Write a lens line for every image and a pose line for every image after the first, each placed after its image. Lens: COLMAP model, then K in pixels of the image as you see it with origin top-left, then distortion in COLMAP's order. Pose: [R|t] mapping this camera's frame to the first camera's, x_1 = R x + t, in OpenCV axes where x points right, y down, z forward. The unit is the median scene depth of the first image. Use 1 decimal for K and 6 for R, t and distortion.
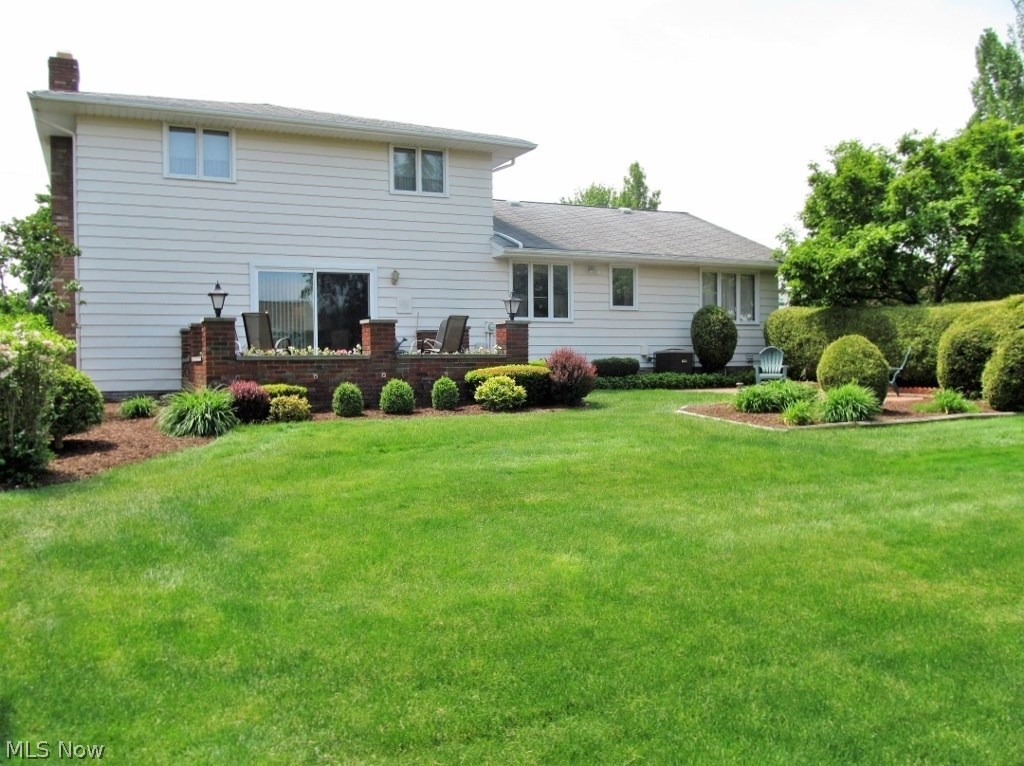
lens RADIAL K [[872.1, 0, 511.3], [0, 872.1, 381.8], [0, 0, 1]] dist [-0.048375, -0.002373]
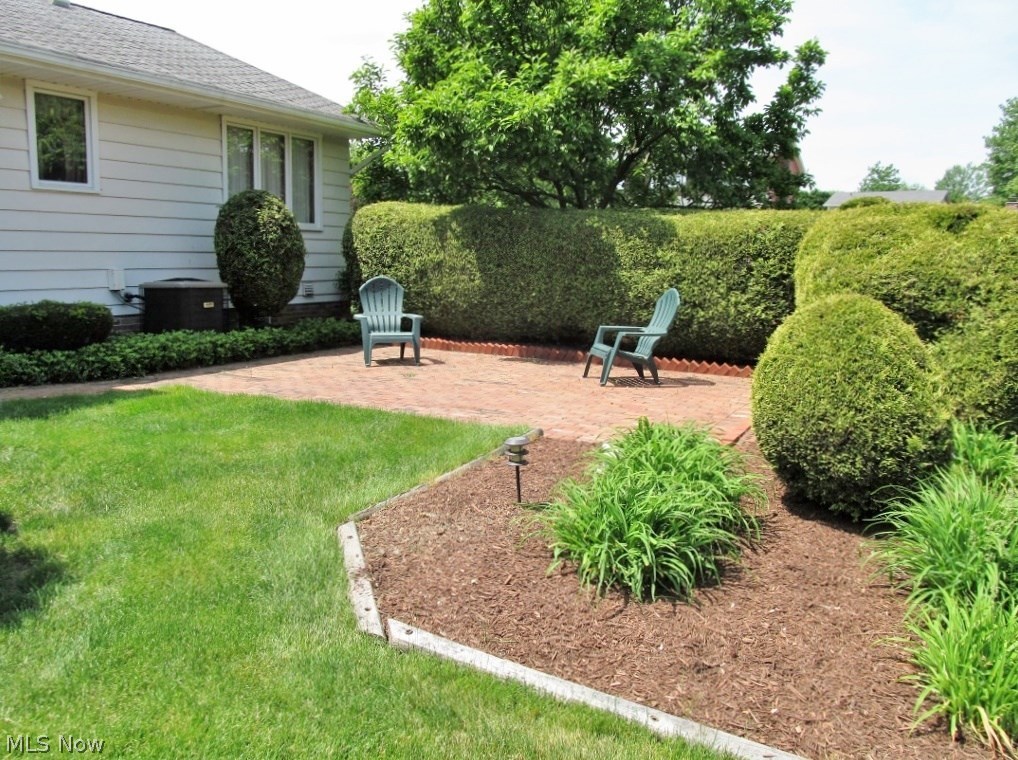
lens RADIAL K [[867.0, 0, 504.6], [0, 867.0, 383.9], [0, 0, 1]] dist [-0.048375, -0.002373]
pose [[0.820607, -0.063936, 0.567905, 0.059064], [-0.004260, 0.993010, 0.117951, -0.036871], [-0.571477, -0.099211, 0.814599, 0.510150]]
